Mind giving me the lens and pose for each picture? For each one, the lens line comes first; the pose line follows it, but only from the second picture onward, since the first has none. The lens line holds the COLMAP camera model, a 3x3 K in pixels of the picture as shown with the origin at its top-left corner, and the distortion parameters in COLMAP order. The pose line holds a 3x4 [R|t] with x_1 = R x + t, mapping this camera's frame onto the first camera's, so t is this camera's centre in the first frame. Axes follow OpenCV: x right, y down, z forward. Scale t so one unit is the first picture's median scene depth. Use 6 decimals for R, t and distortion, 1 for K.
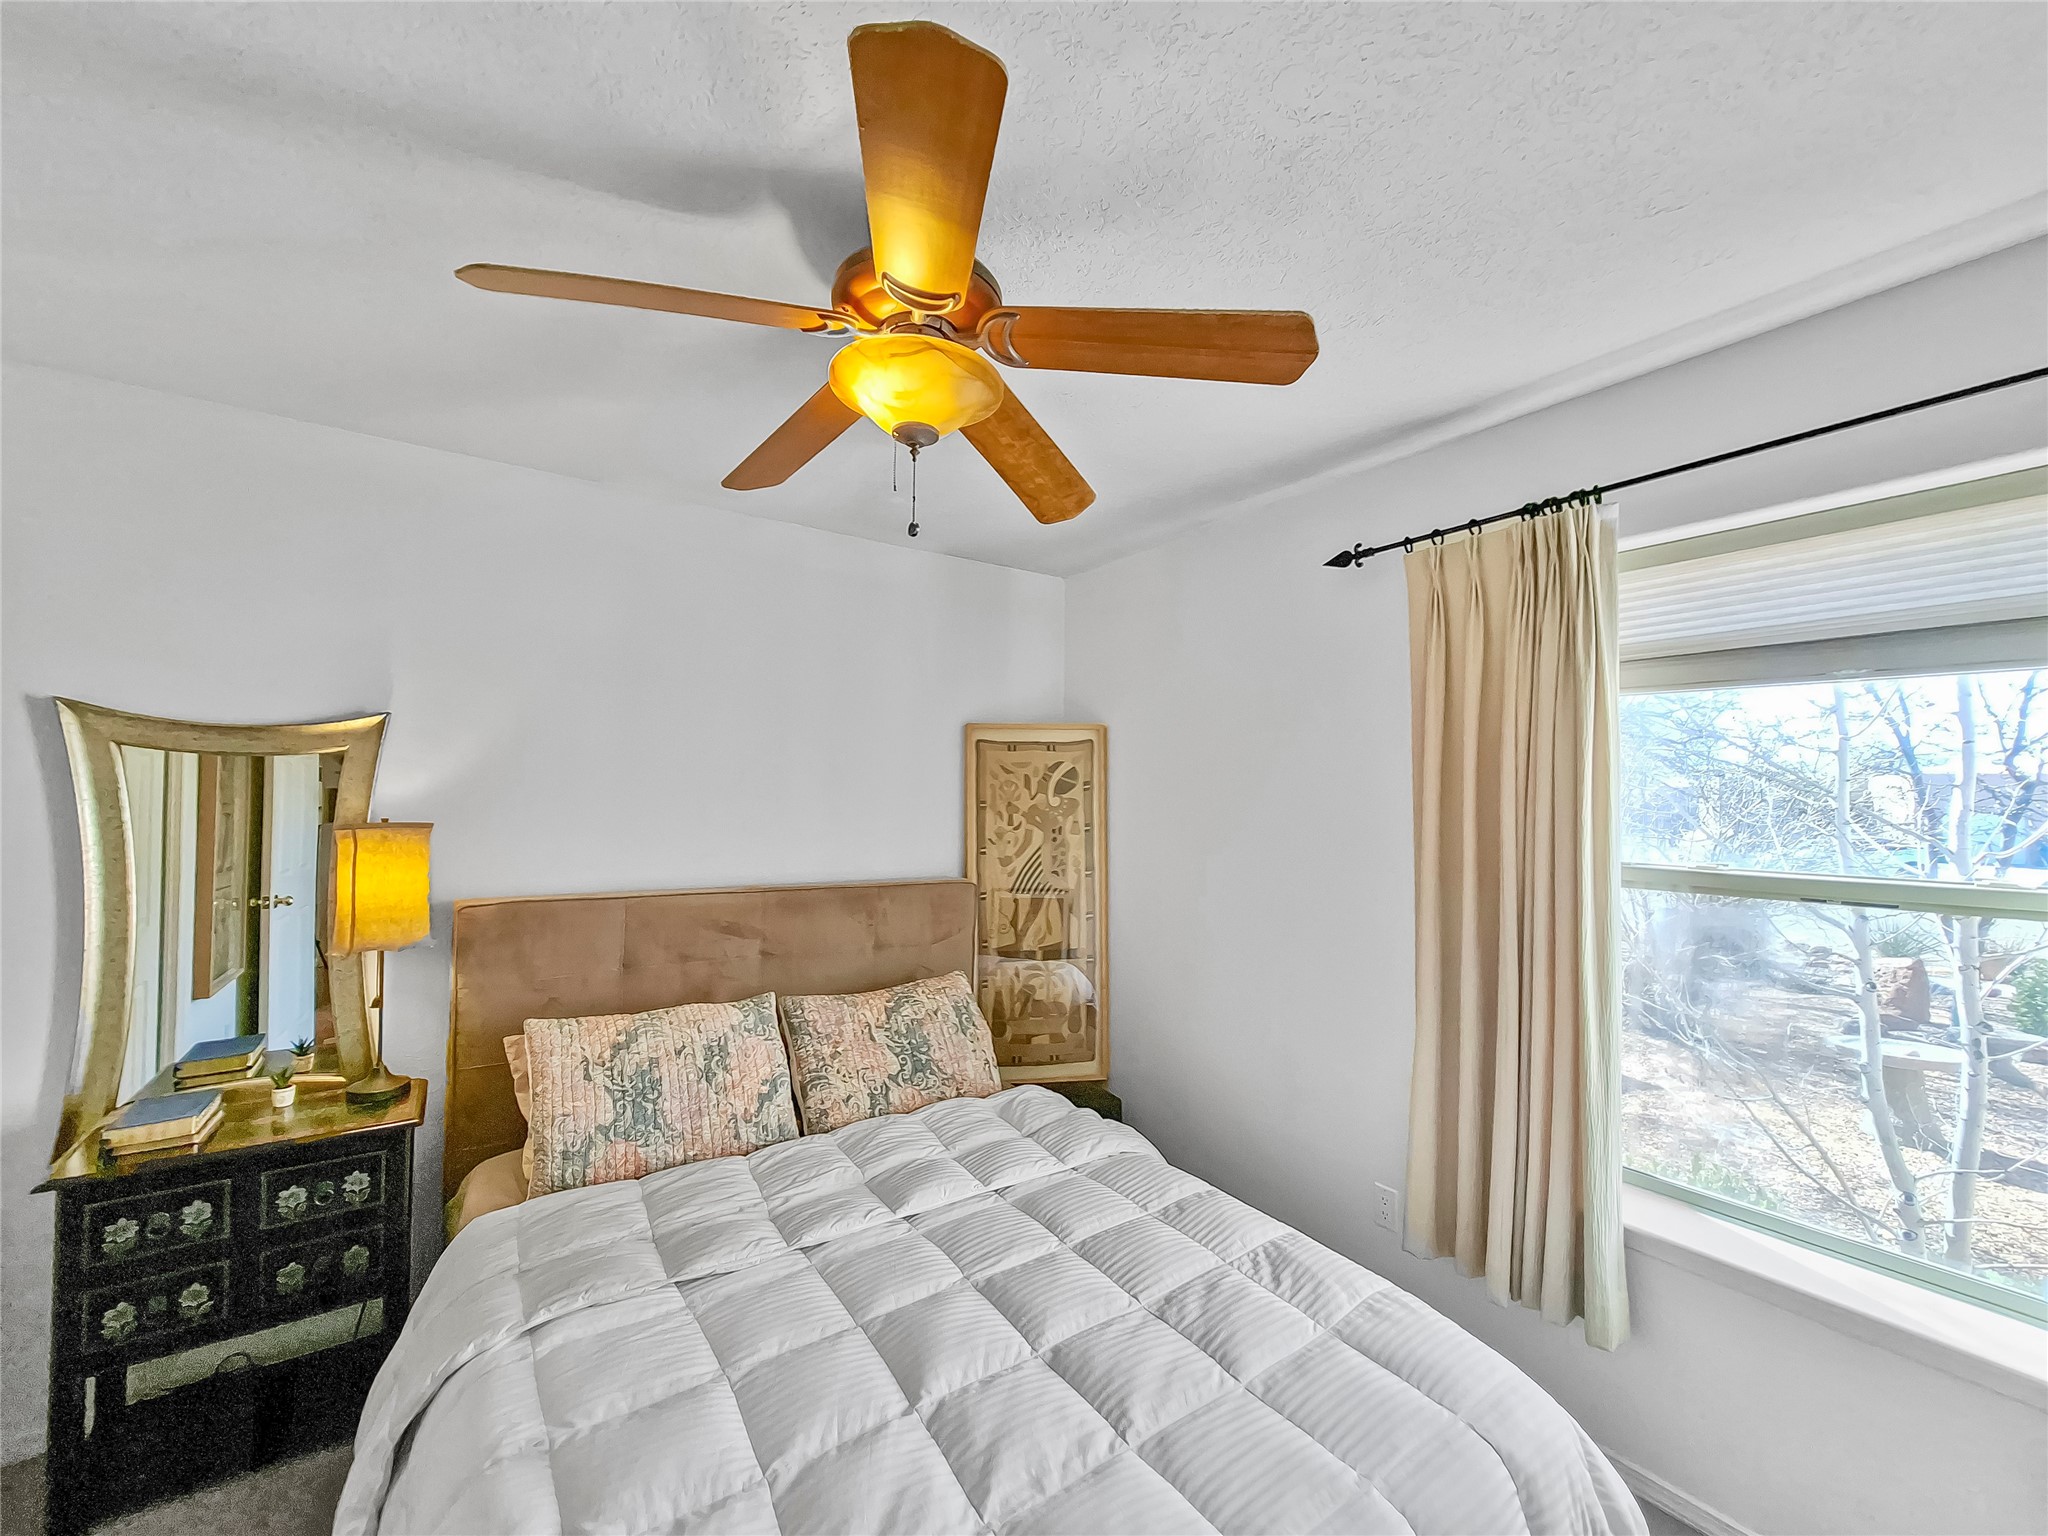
lens RADIAL K [[804.4, 0, 1041.6], [0, 804.4, 804.5], [0, 0, 1]] dist [-0.003613, 0.000282]
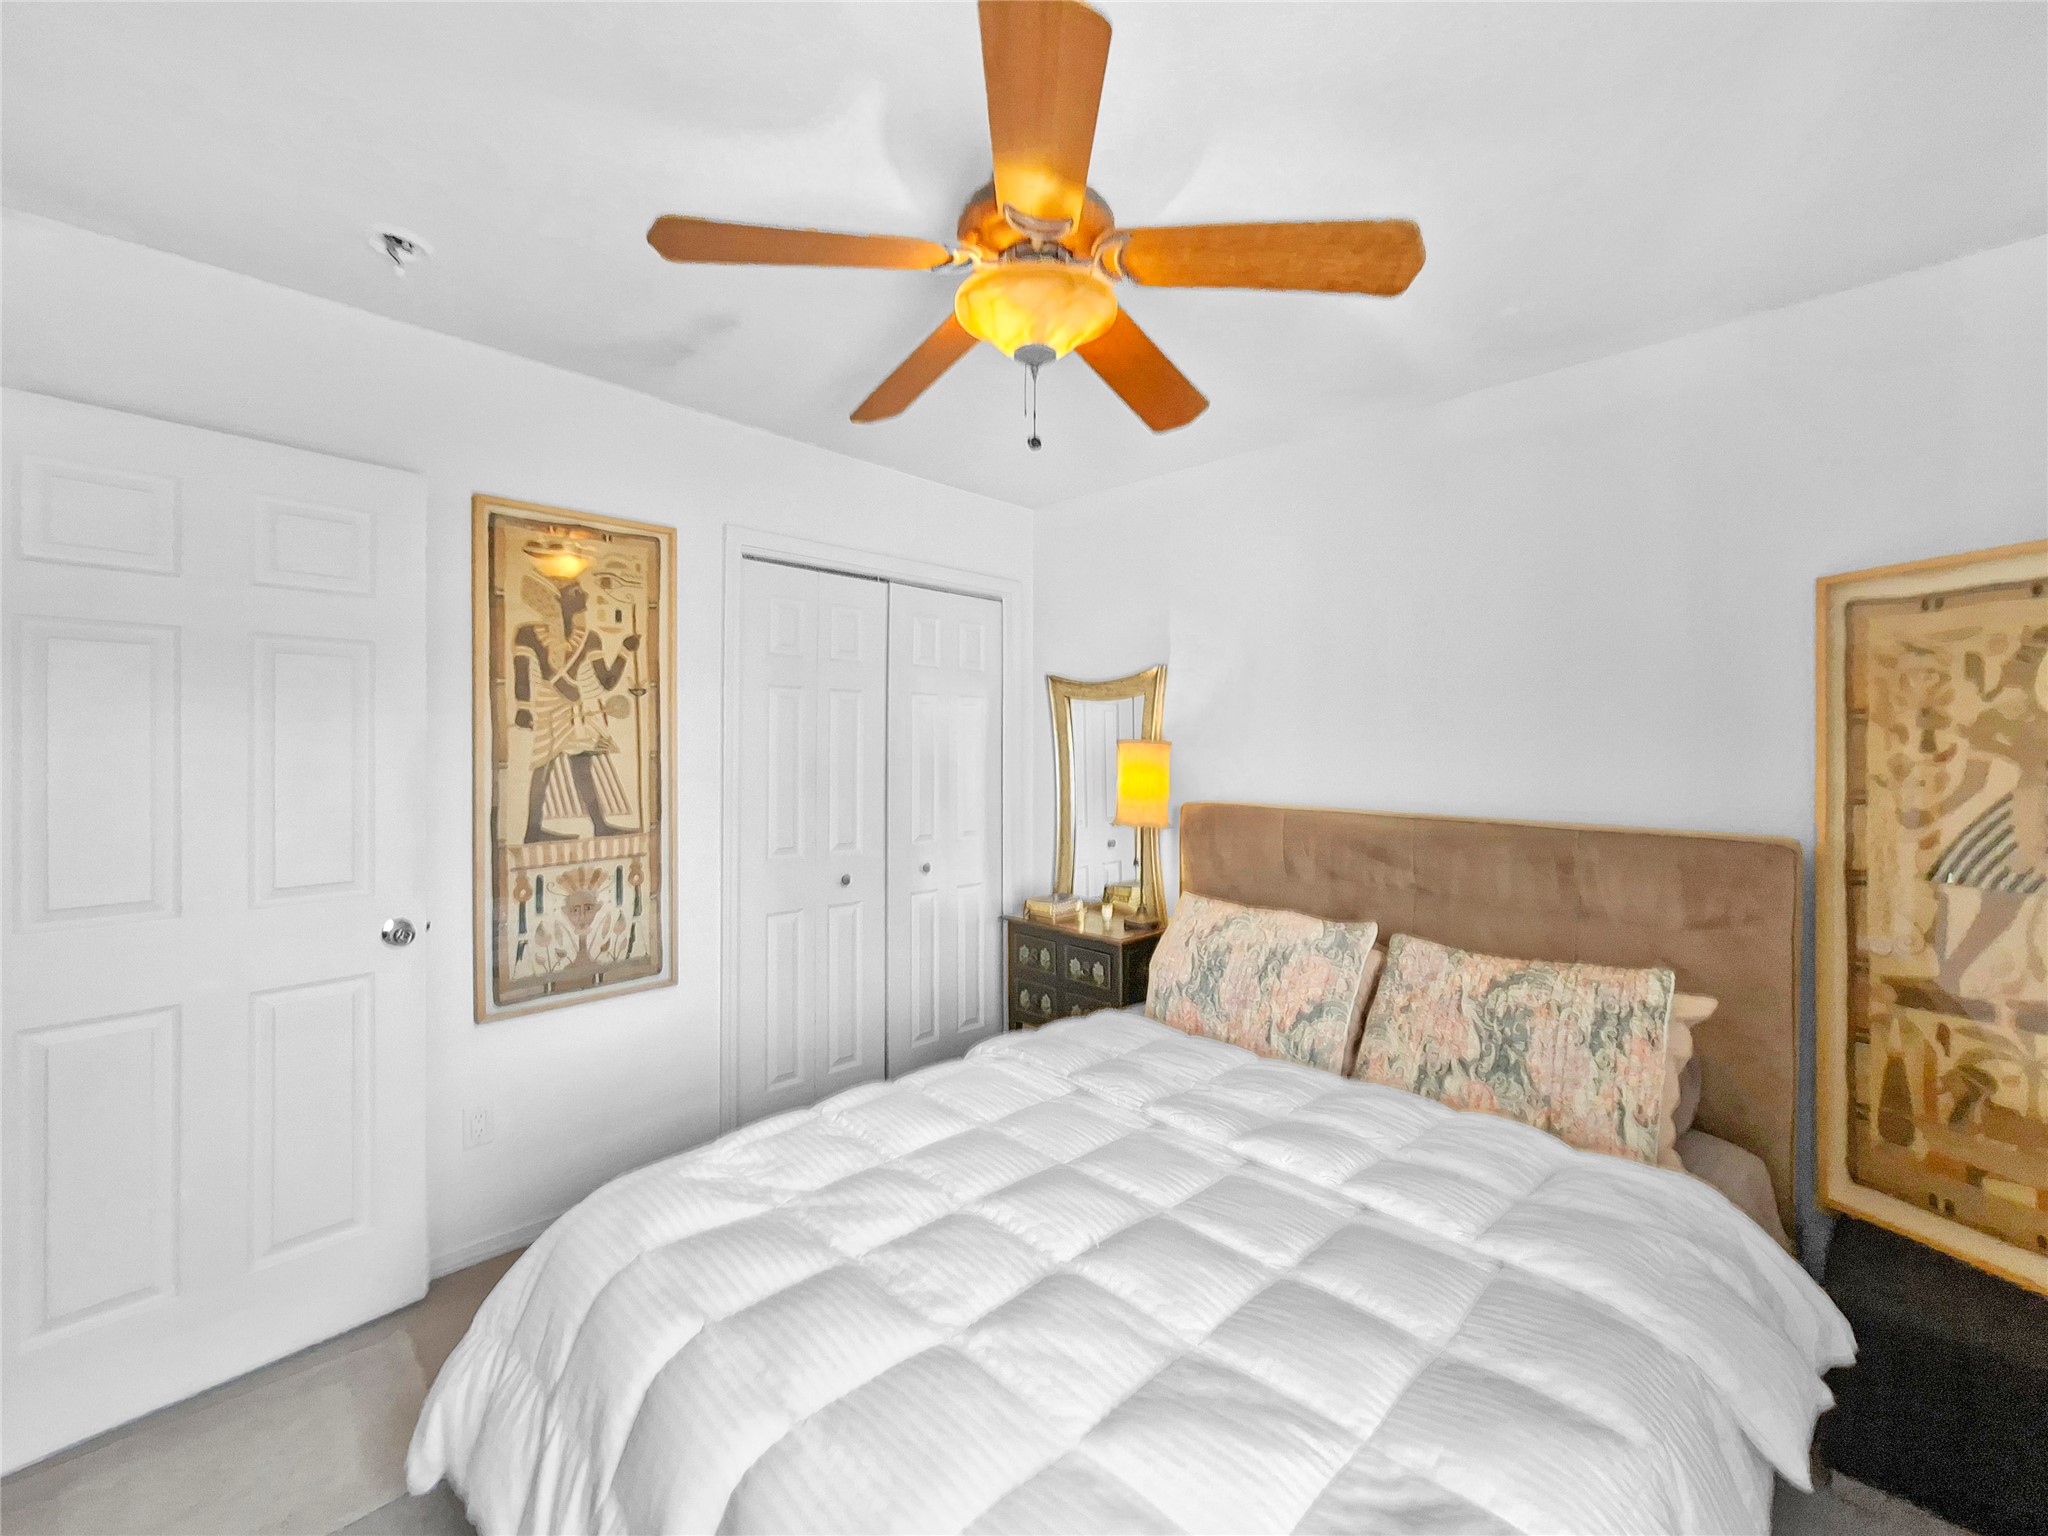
lens RADIAL K [[837.9, 0, 1021.9], [0, 837.9, 744.6], [0, 0, 1]] dist [0.018858, 0.000376]
pose [[0.171537, -0.008502, -0.985141, 0.534067], [0.000608, 0.999963, -0.008524, 0.033012], [0.985177, 0.000863, 0.171536, 0.411955]]
